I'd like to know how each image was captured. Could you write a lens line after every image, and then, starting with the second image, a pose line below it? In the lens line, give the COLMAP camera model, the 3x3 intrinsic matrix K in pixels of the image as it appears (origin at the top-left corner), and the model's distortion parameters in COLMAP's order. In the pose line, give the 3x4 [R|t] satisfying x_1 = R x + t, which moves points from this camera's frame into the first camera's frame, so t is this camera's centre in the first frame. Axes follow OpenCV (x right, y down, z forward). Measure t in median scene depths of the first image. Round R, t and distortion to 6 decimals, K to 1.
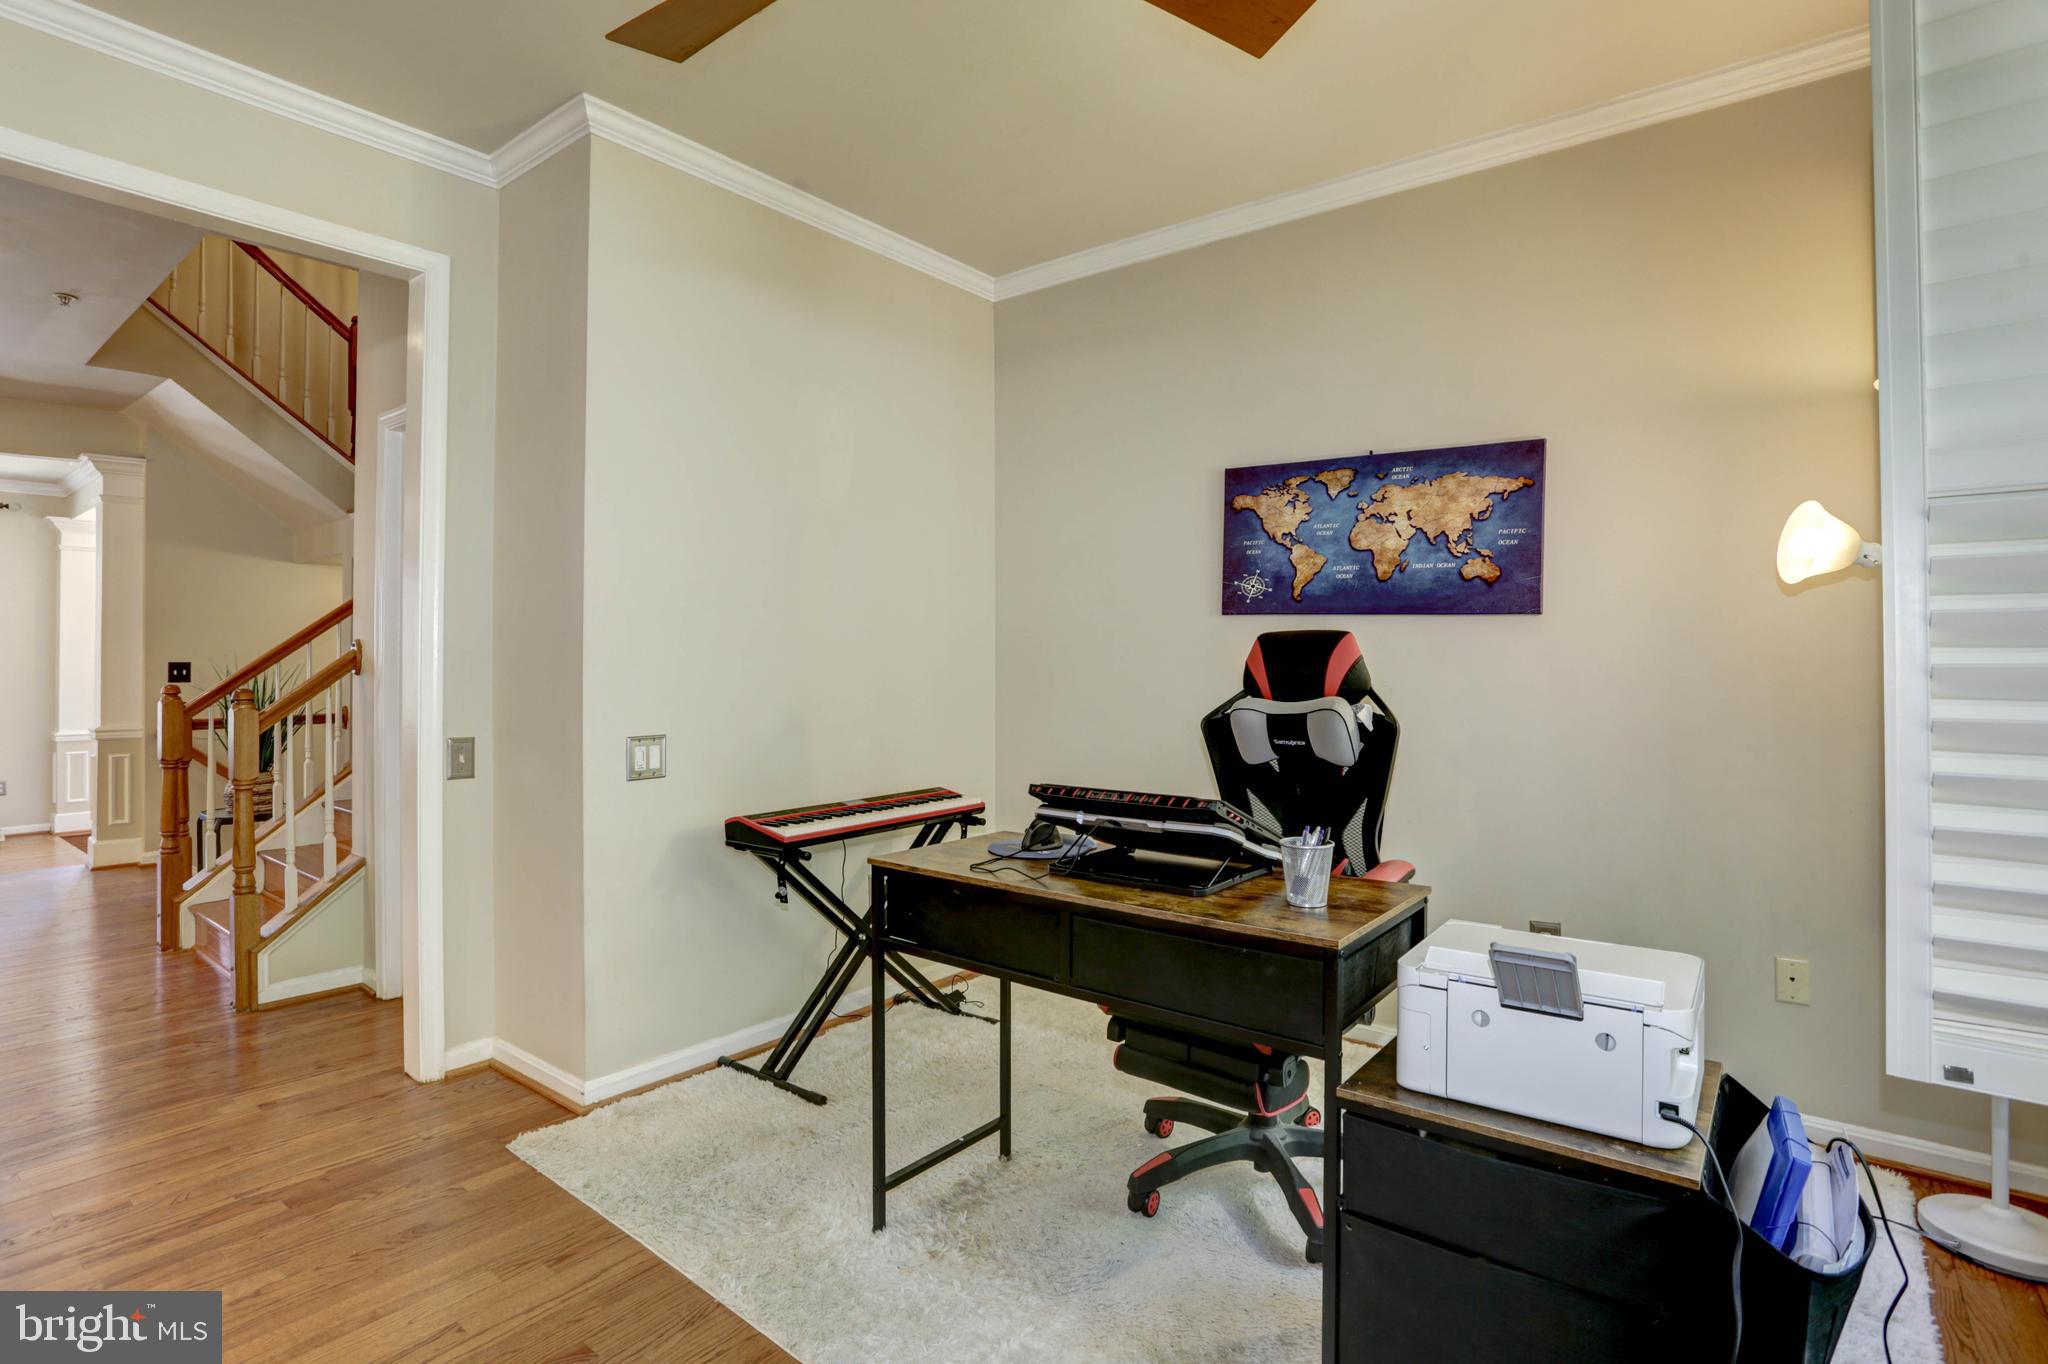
lens RADIAL K [[1037.3, 0, 983.5], [0, 1037.3, 649.5], [0, 0, 1]] dist [-0.089127, 0.044738]
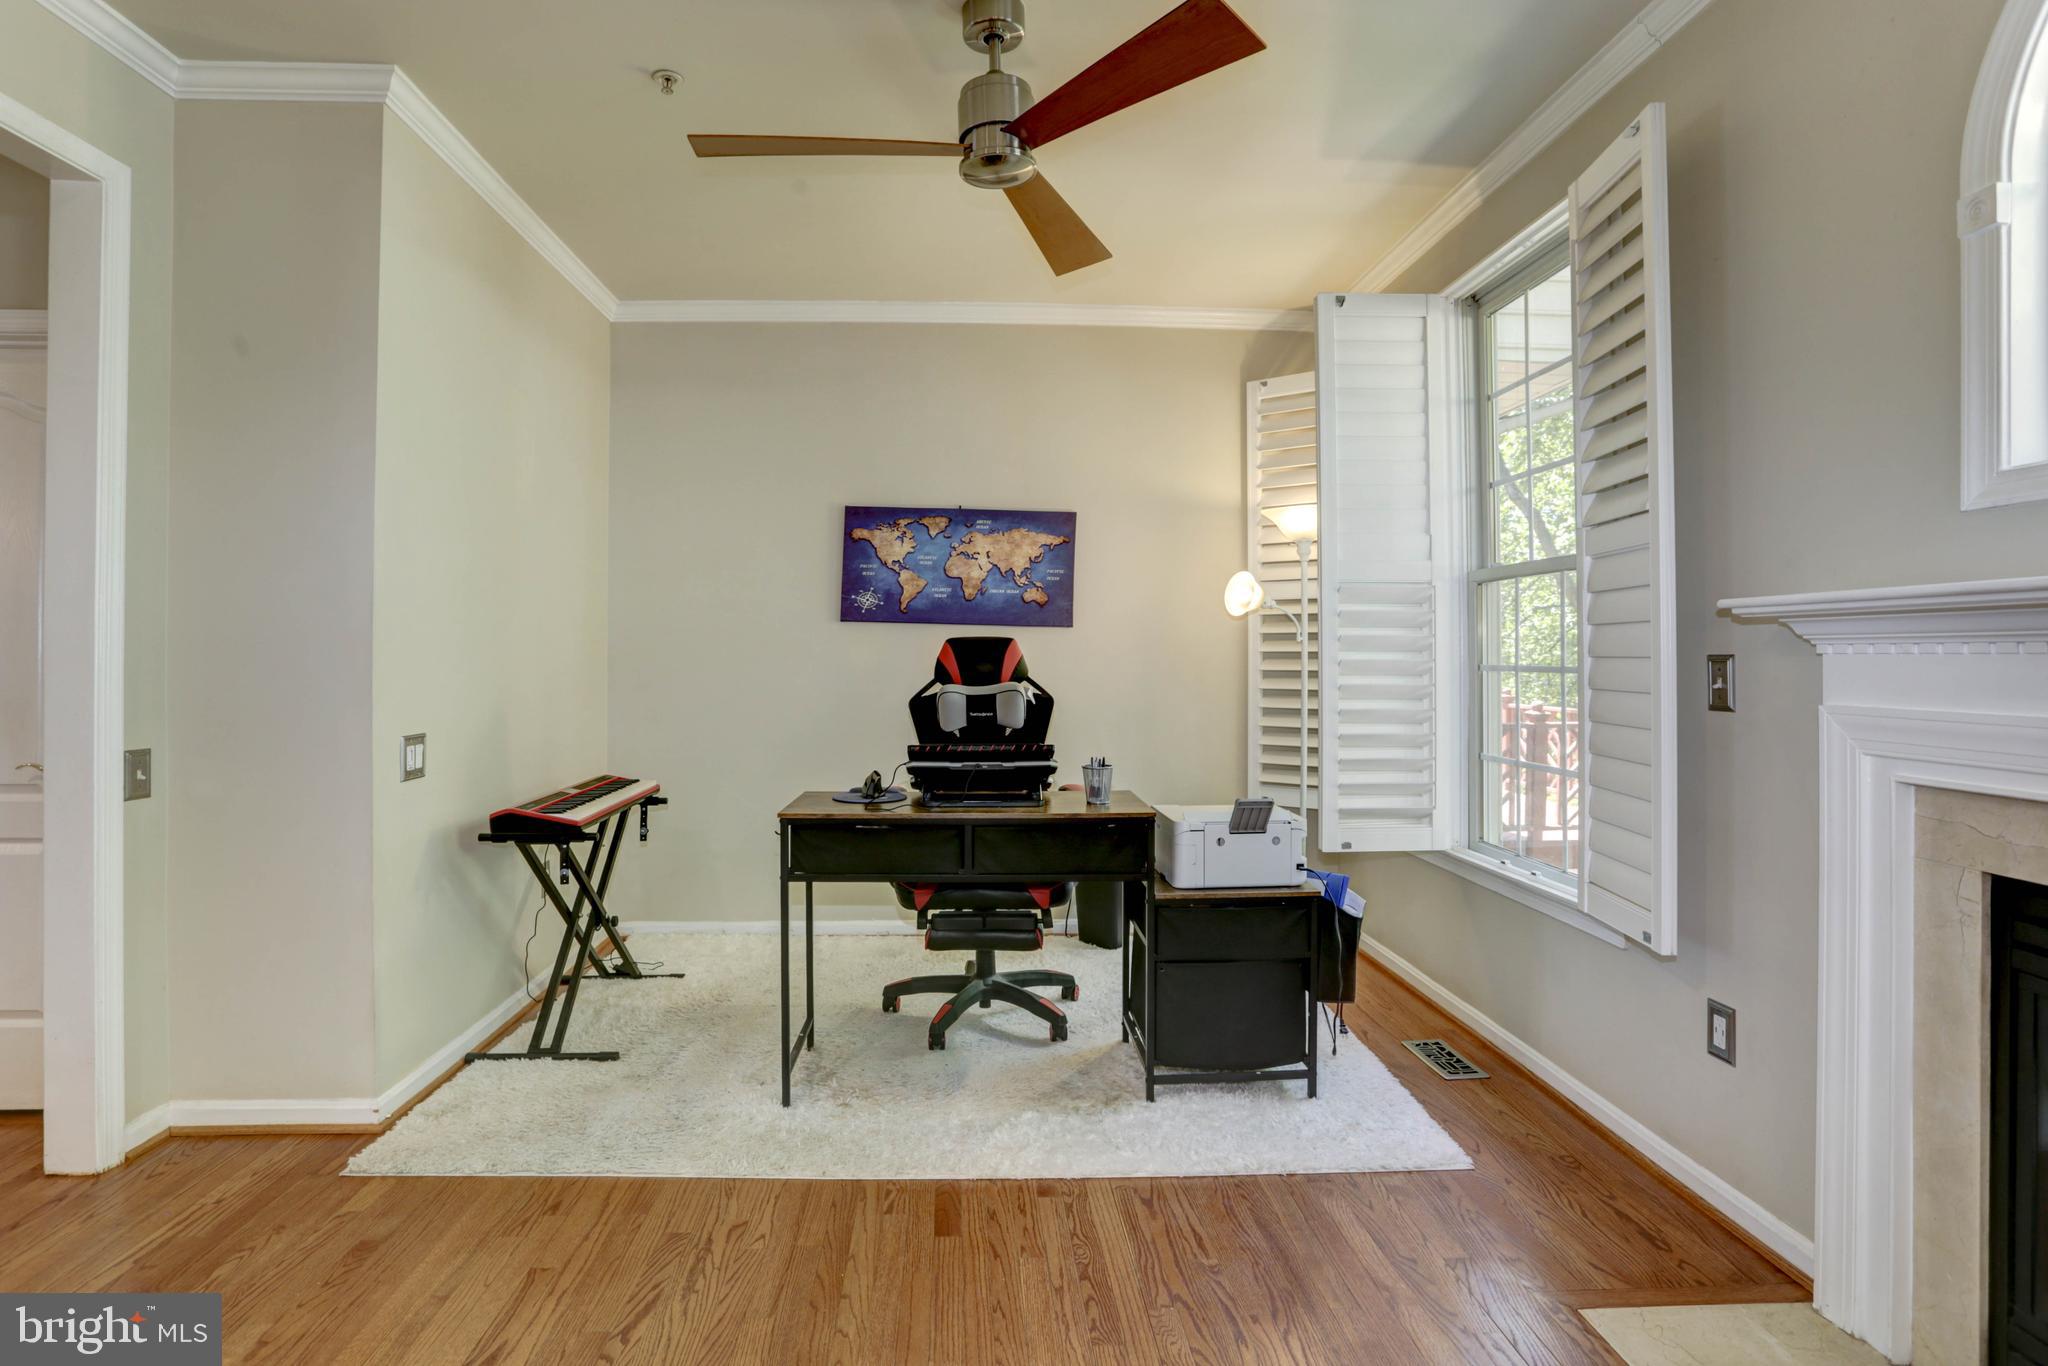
lens RADIAL K [[1028.9, 0, 1024.8], [0, 1028.9, 657.7], [0, 0, 1]] dist [-0.071775, 0.030762]
pose [[0.742159, -0.000065, 0.670224, -0.519412], [-0.006431, 0.999953, 0.007219, 0.000348], [-0.670193, -0.009668, 0.742124, -0.095868]]
